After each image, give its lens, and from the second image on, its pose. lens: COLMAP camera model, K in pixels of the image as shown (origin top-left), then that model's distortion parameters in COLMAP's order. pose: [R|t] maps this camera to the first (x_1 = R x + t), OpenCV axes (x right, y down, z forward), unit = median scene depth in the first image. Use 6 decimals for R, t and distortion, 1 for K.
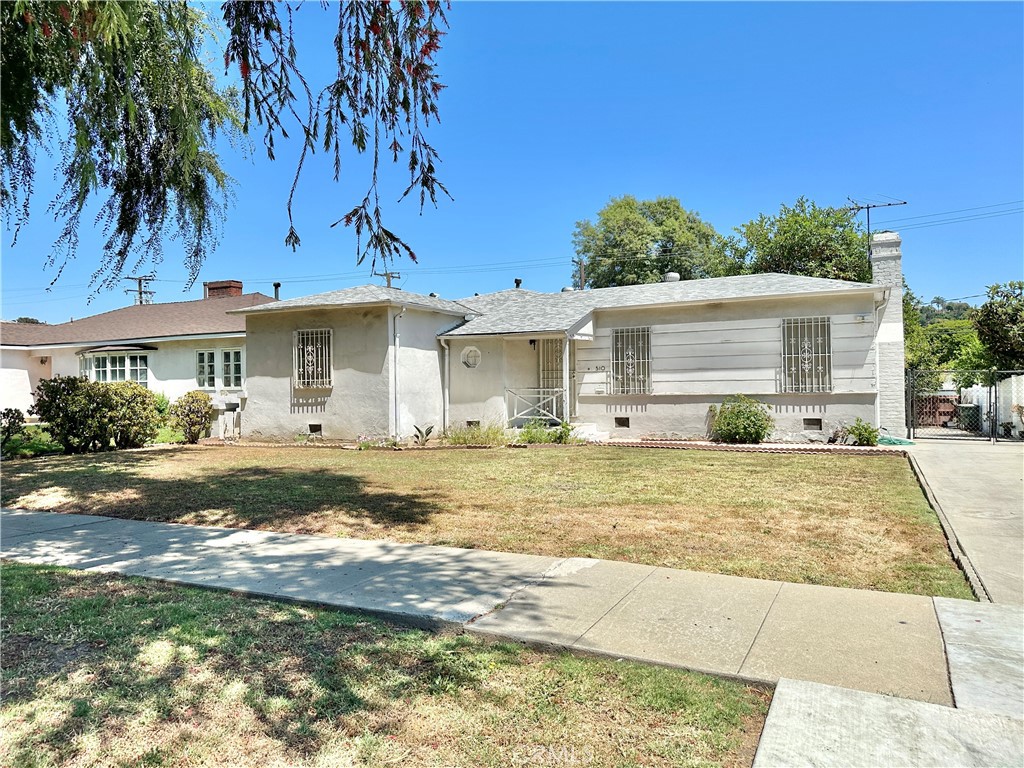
lens RADIAL K [[711.1, 0, 503.3], [0, 711.1, 380.6], [0, 0, 1]] dist [0.051305, -0.066358]
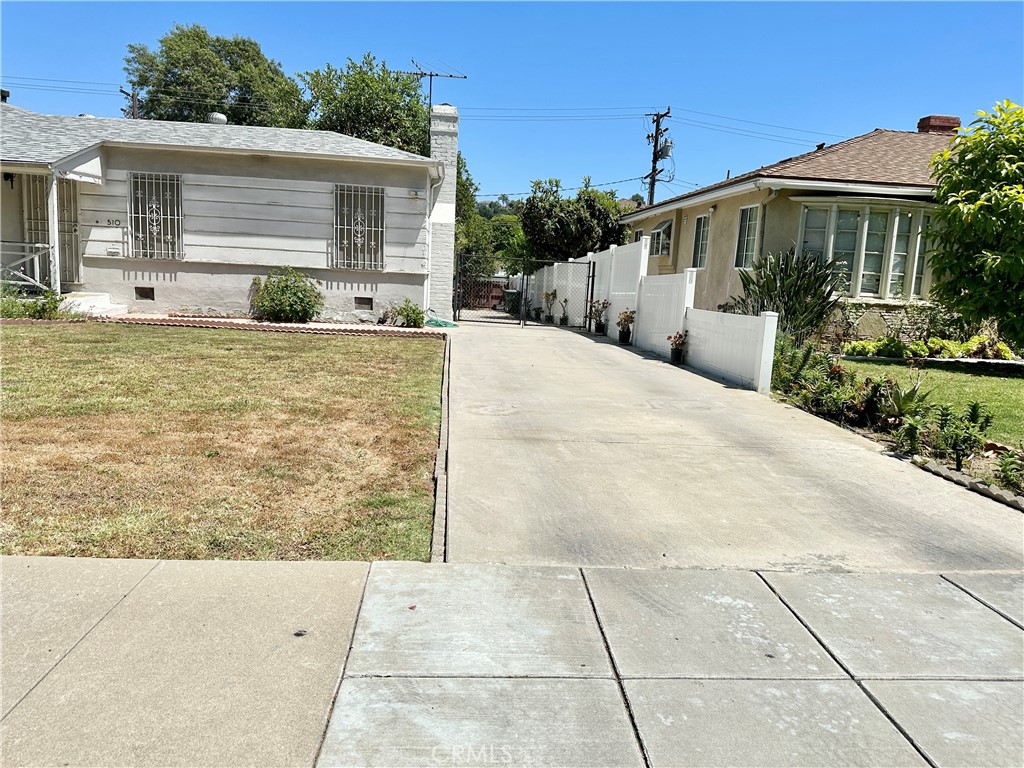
lens RADIAL K [[711.1, 0, 503.3], [0, 711.1, 380.6], [0, 0, 1]] dist [0.051305, -0.066358]
pose [[0.850575, -0.024058, 0.525304, 0.086776], [-0.067429, 0.985717, 0.154324, 0.003513], [-0.521514, -0.166685, 0.836803, 0.096261]]
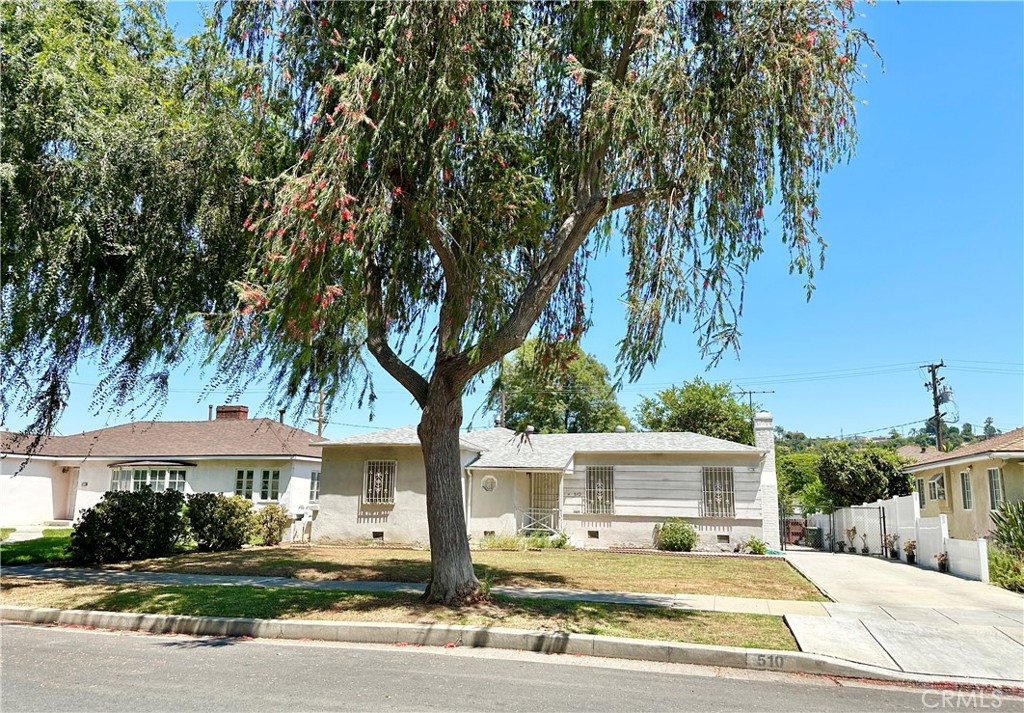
lens RADIAL K [[708.4, 0, 513.2], [0, 708.4, 371.7], [0, 0, 1]] dist [0.107106, -0.157192]
pose [[0.980956, 0.061309, 0.184299, -0.275333], [-0.030098, 0.985395, -0.167604, -0.017972], [-0.191883, 0.158865, 0.968474, -0.391812]]
